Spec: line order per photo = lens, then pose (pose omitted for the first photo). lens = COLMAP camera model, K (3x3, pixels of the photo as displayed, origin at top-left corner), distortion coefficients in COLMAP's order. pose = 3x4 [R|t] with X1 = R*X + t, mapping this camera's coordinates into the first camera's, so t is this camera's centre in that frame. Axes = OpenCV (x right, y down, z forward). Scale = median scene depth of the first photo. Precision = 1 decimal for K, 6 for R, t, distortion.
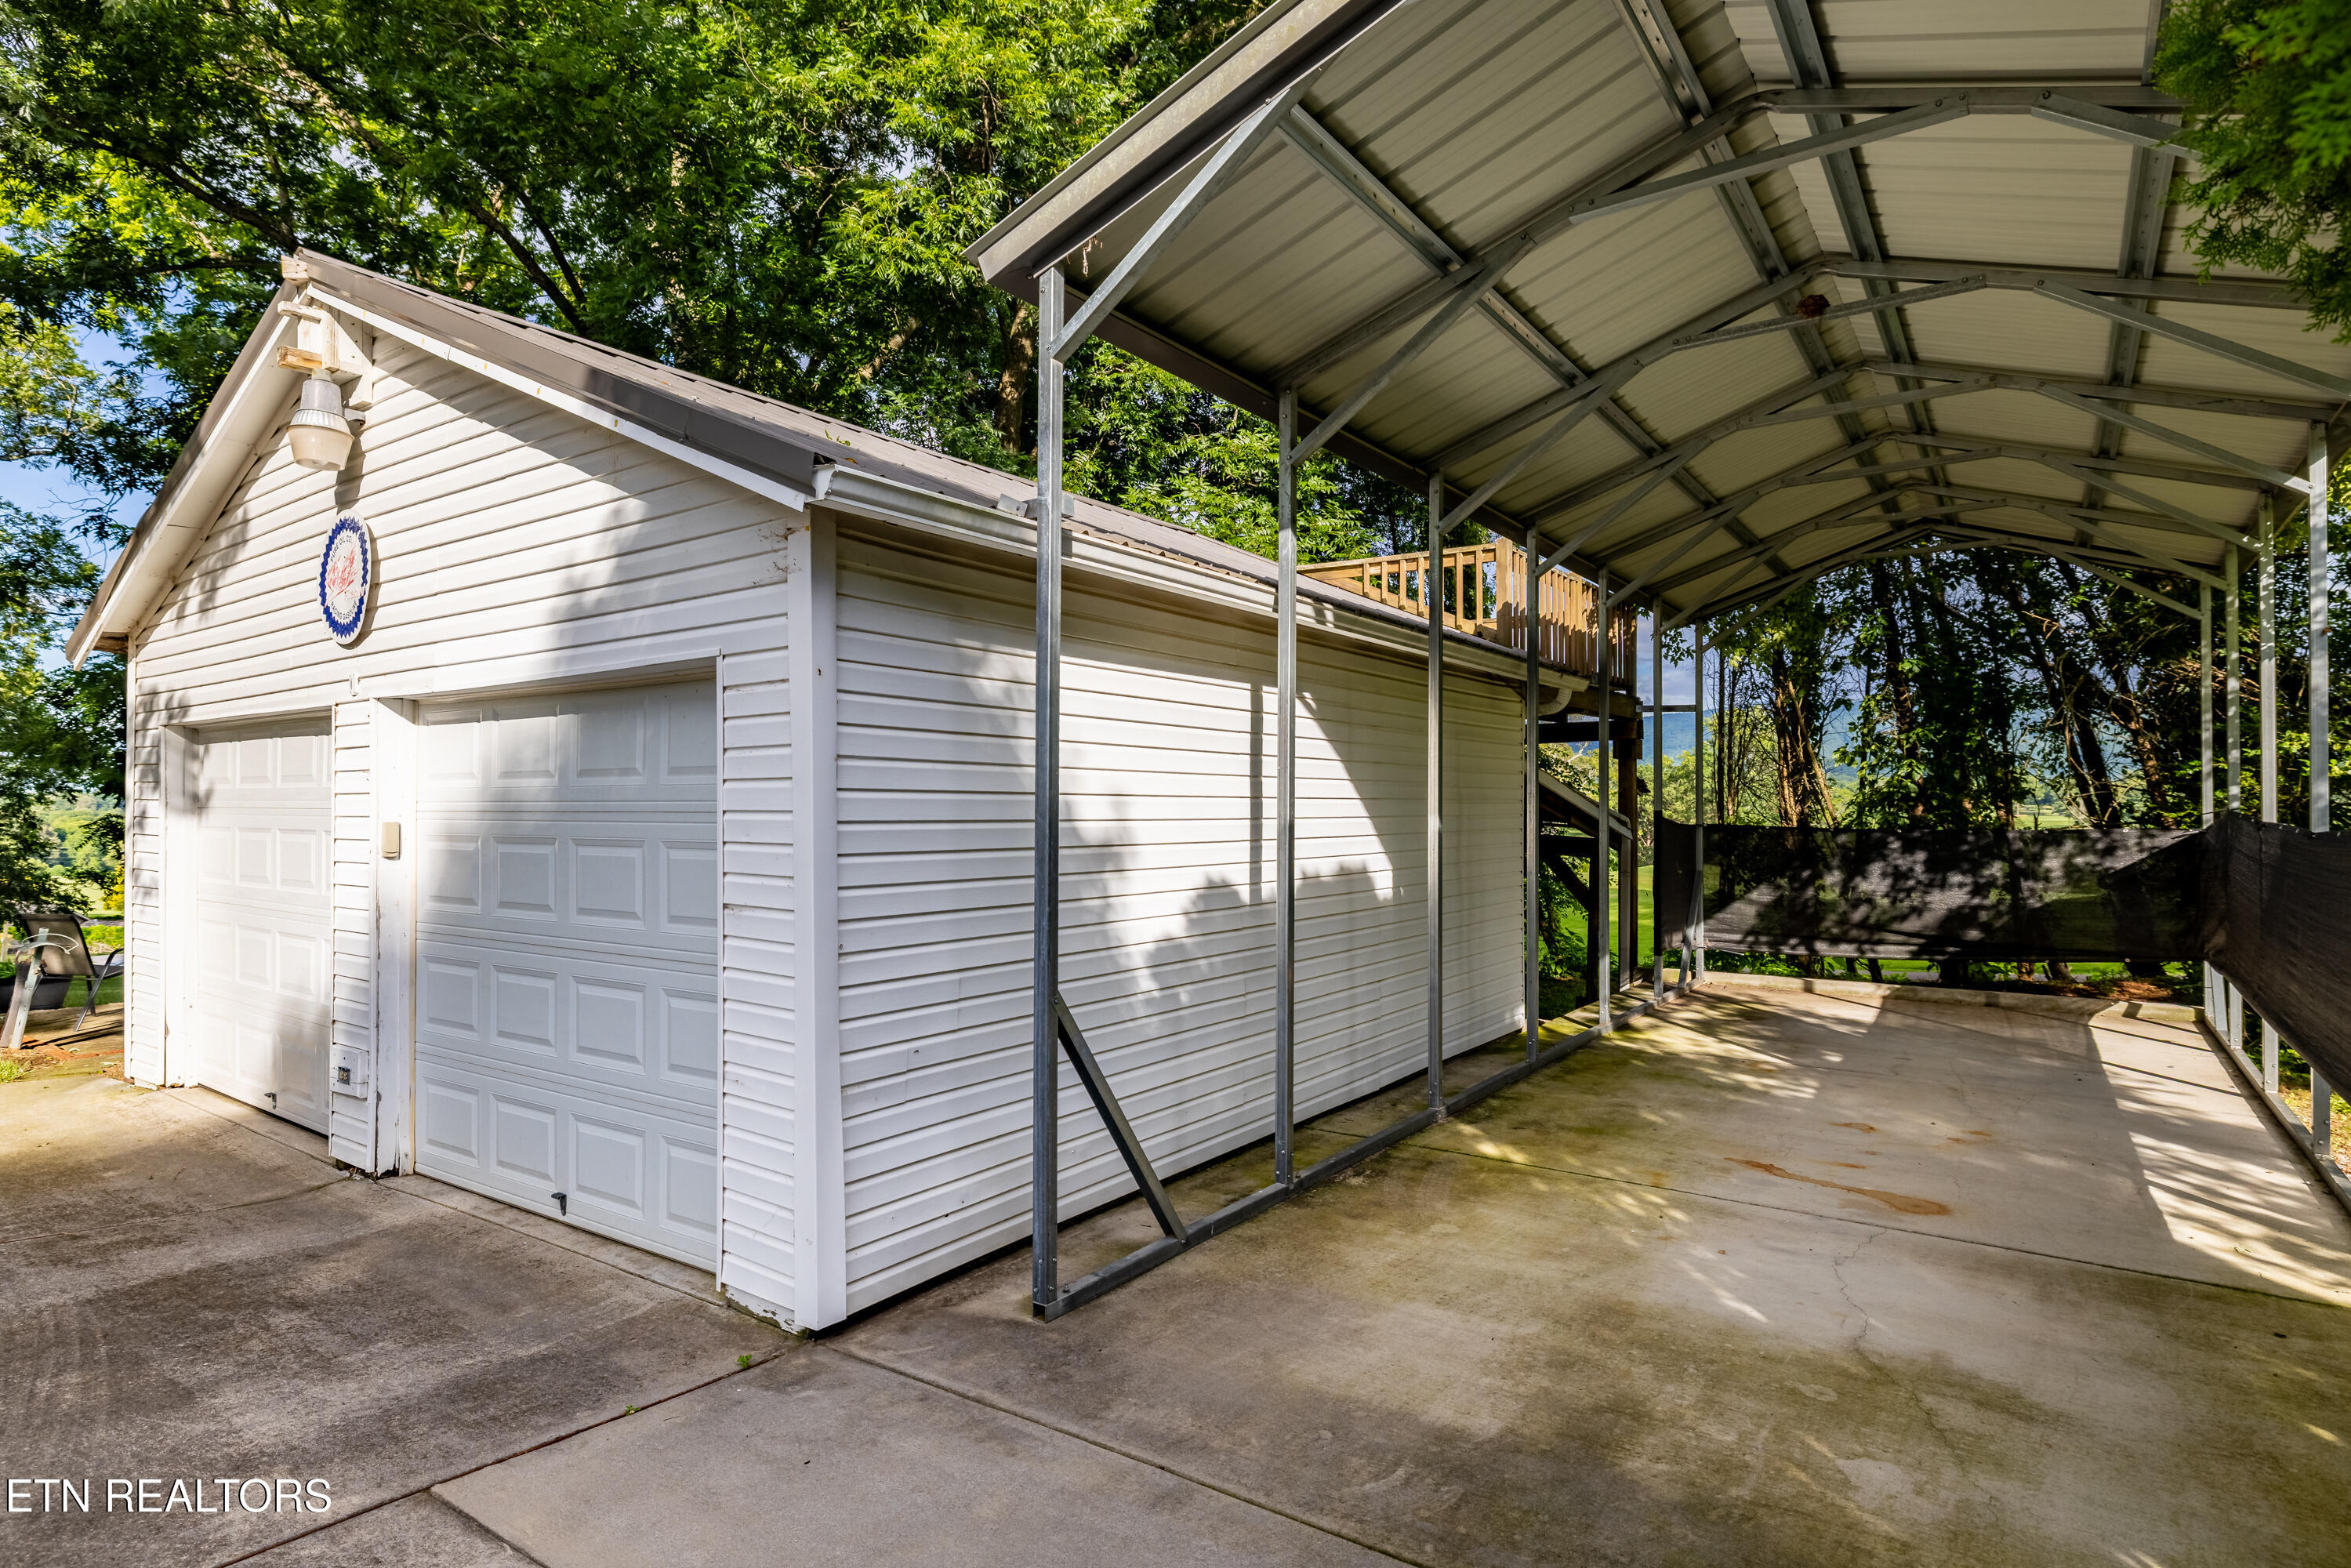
lens RADIAL K [[1201.1, 0, 1174.4], [0, 1201.1, 763.7], [0, 0, 1]] dist [-0.003617, -0.000754]
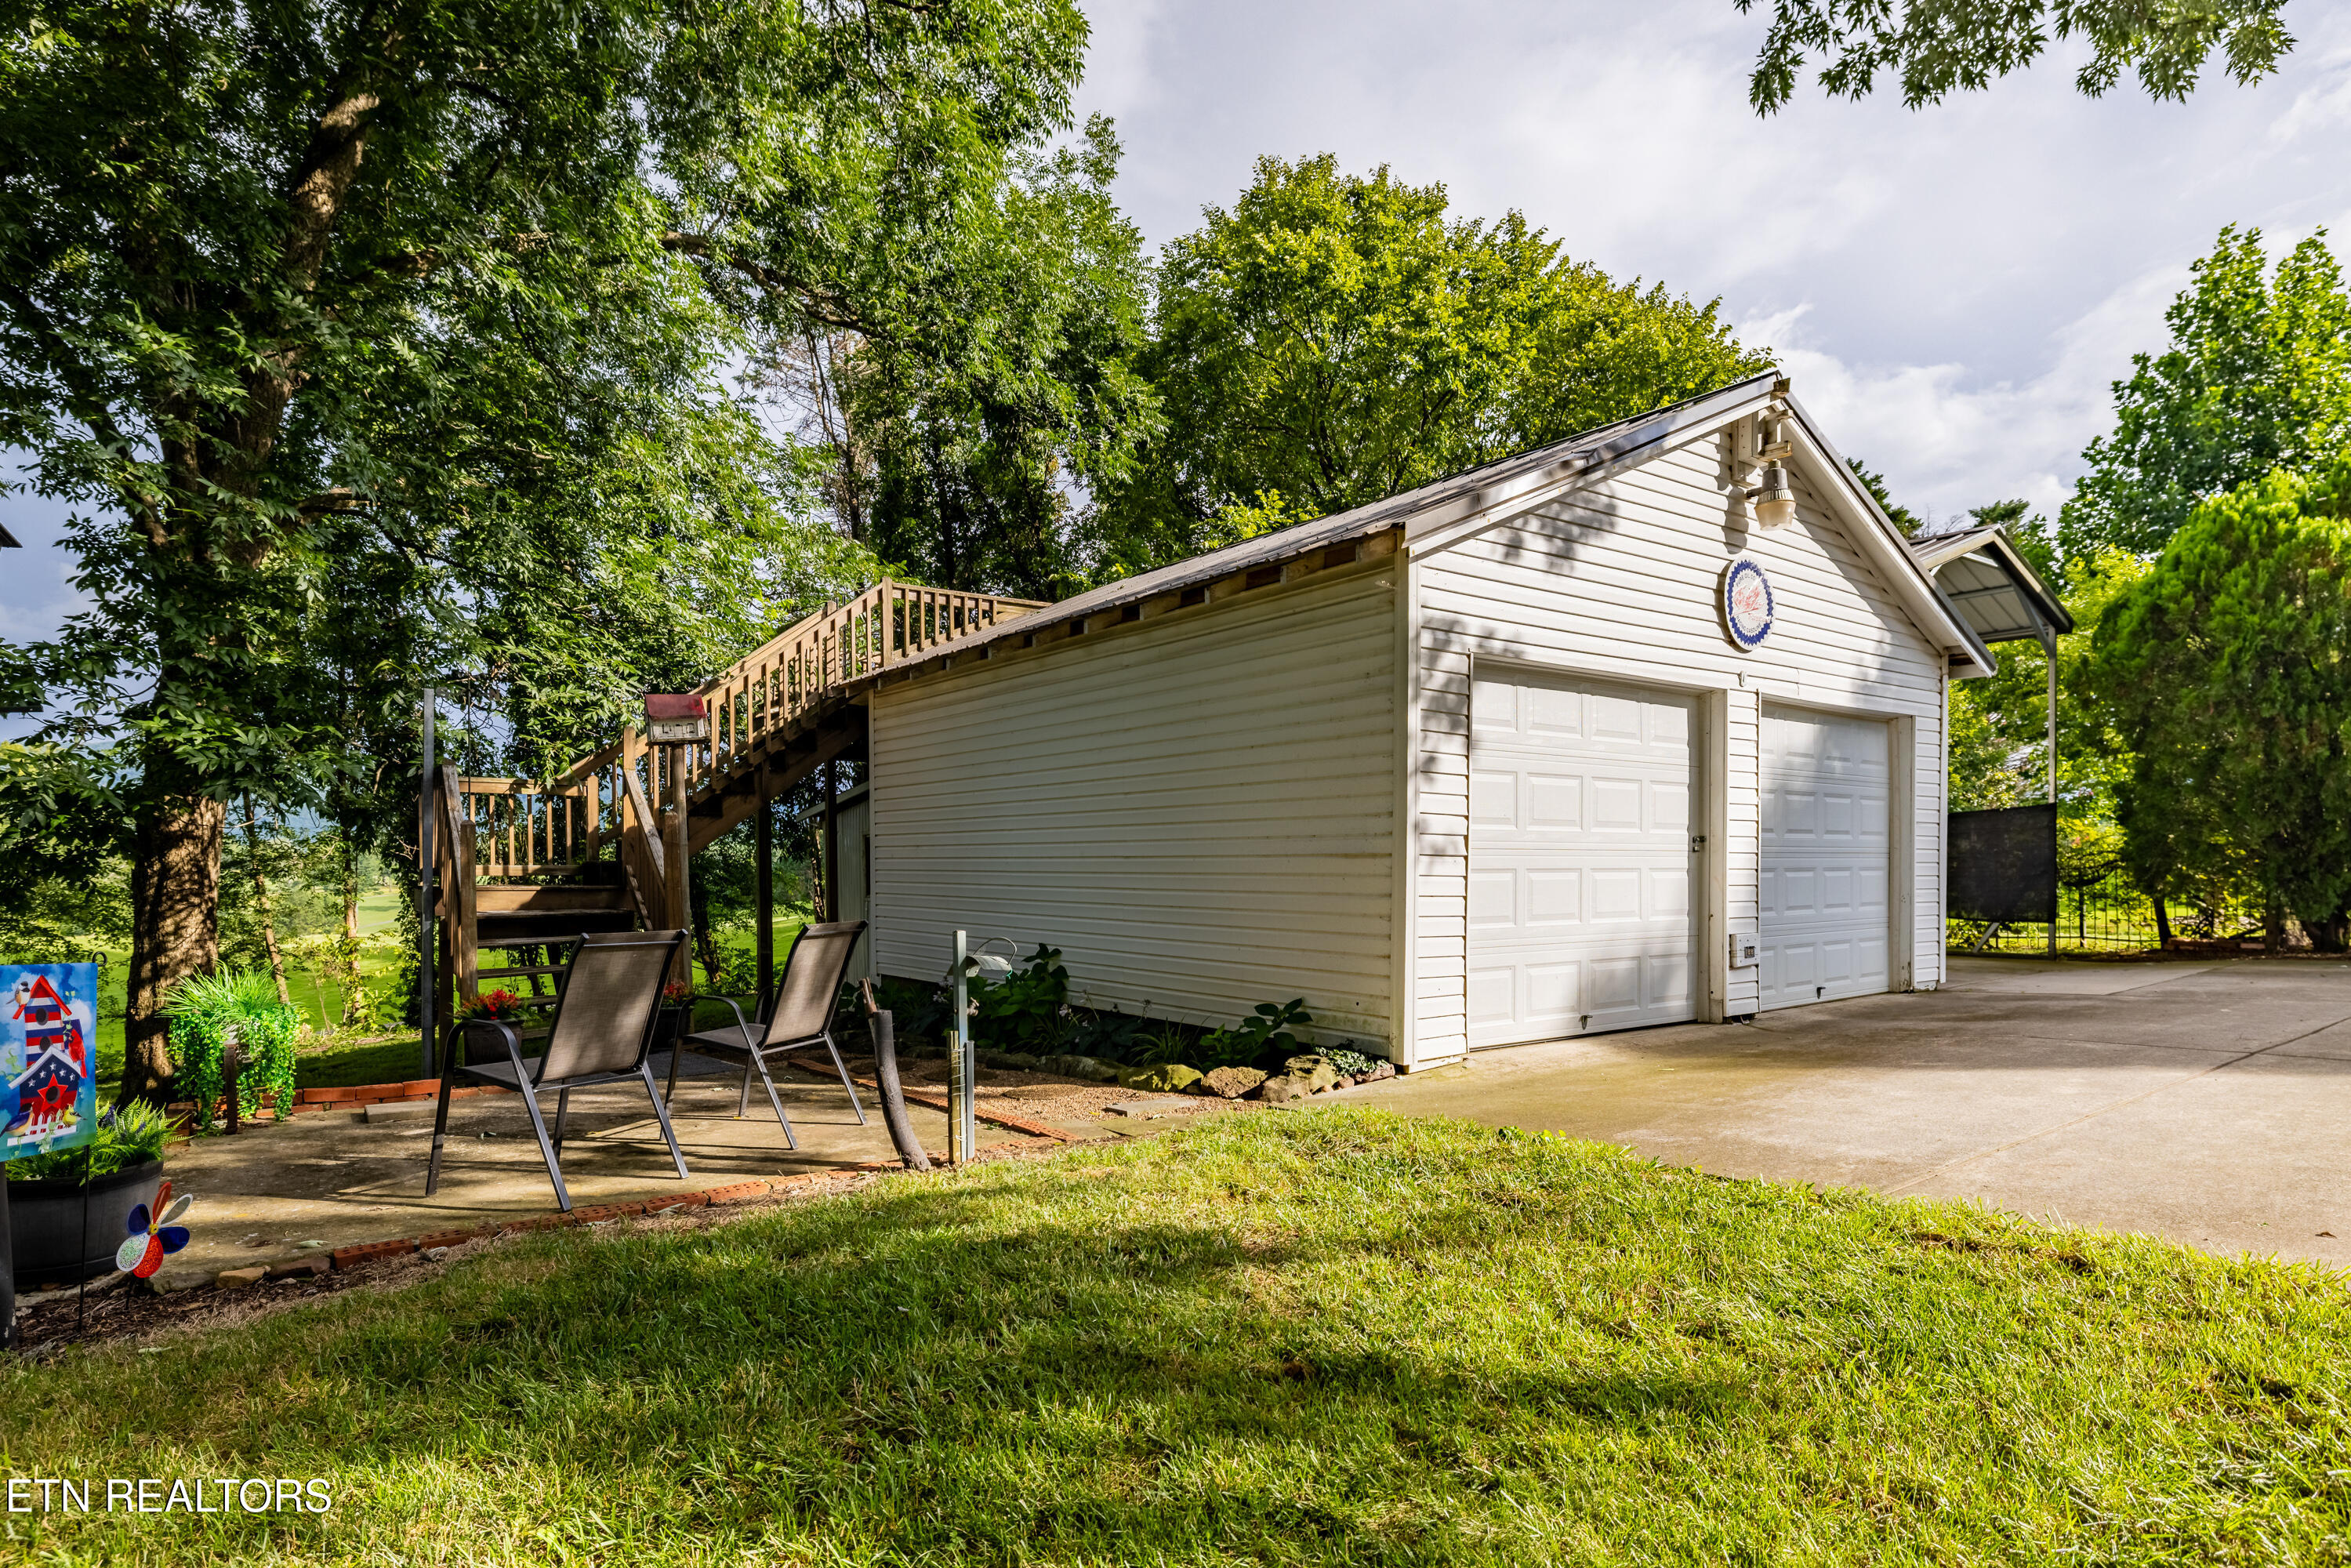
lens RADIAL K [[1234.5, 0, 1165.9], [0, 1234.5, 886.9], [0, 0, 1]] dist [-0.000029, -0.000313]
pose [[0.346631, -0.023704, 0.937702, -1.293097], [-0.002613, 0.999652, 0.026236, 0.080687], [-0.937998, -0.011544, 0.346448, 0.635343]]
